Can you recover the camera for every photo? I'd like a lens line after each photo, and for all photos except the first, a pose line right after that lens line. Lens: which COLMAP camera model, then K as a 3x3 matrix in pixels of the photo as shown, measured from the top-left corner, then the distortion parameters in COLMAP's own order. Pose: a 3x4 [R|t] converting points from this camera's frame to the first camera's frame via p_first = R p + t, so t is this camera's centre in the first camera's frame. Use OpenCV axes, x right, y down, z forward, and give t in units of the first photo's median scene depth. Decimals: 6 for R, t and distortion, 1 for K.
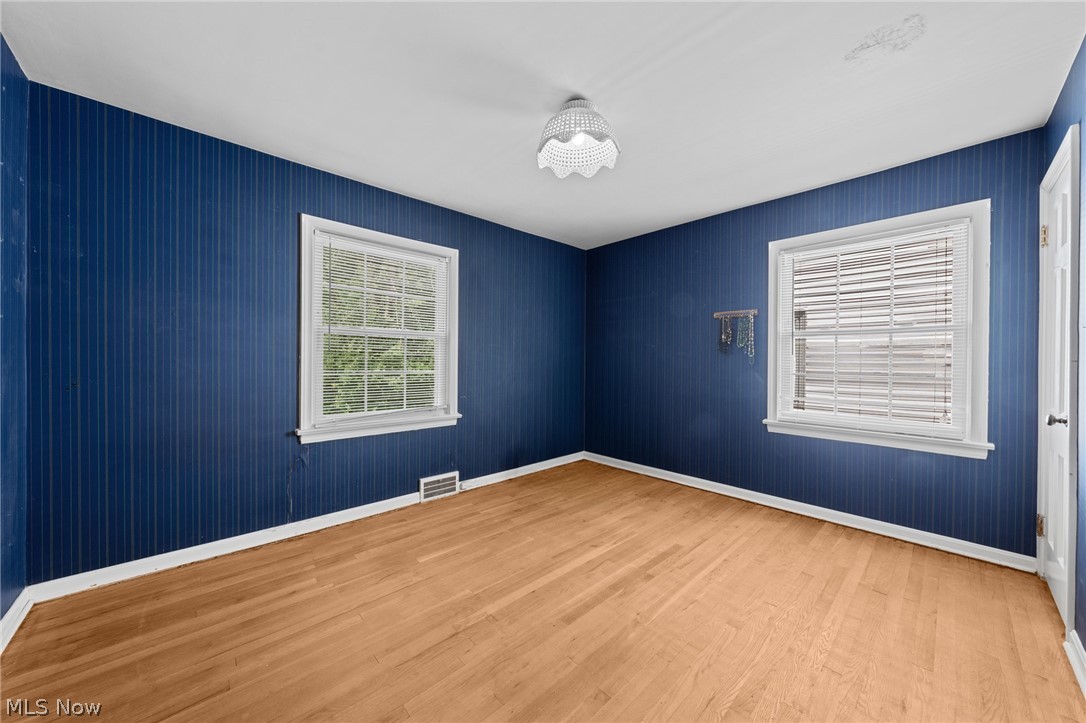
lens RADIAL K [[382.6, 0, 545.5], [0, 382.6, 361.4], [0, 0, 1]] dist [-0.002469, 0.000340]
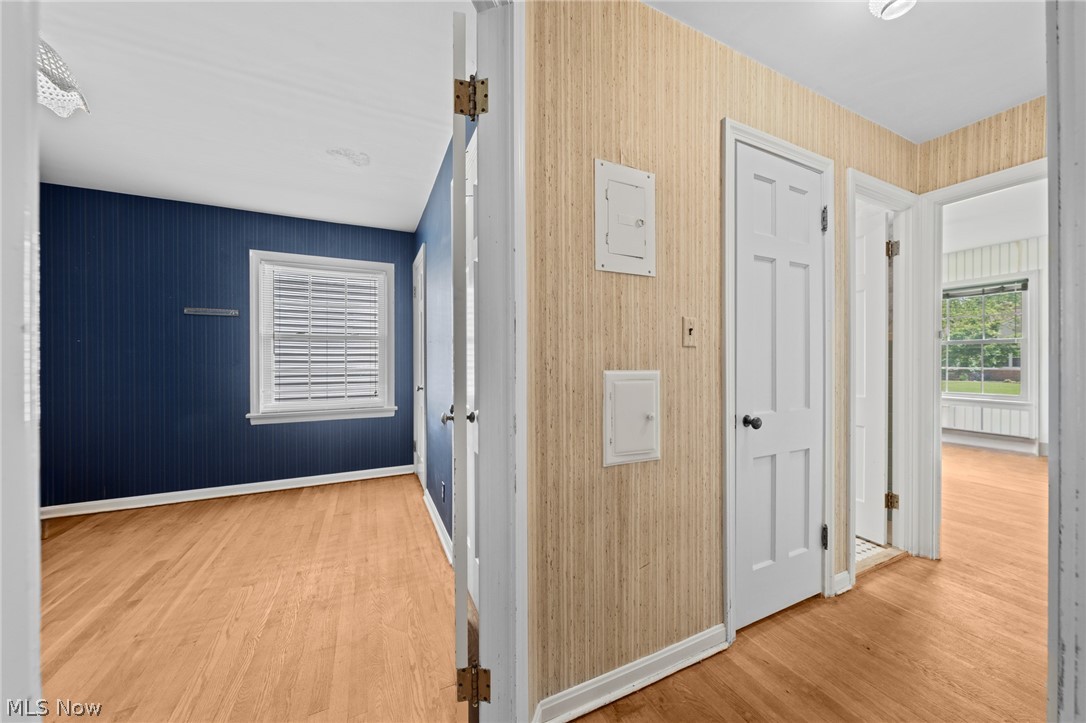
lens RADIAL K [[382.6, 0, 547.4], [0, 382.6, 360.6], [0, 0, 1]] dist [-0.002469, 0.000340]
pose [[0.310114, -0.010408, 0.950642, -0.242567], [0.008026, 0.999933, 0.008329, -0.000230], [-0.950665, 0.005047, 0.310177, -0.174670]]
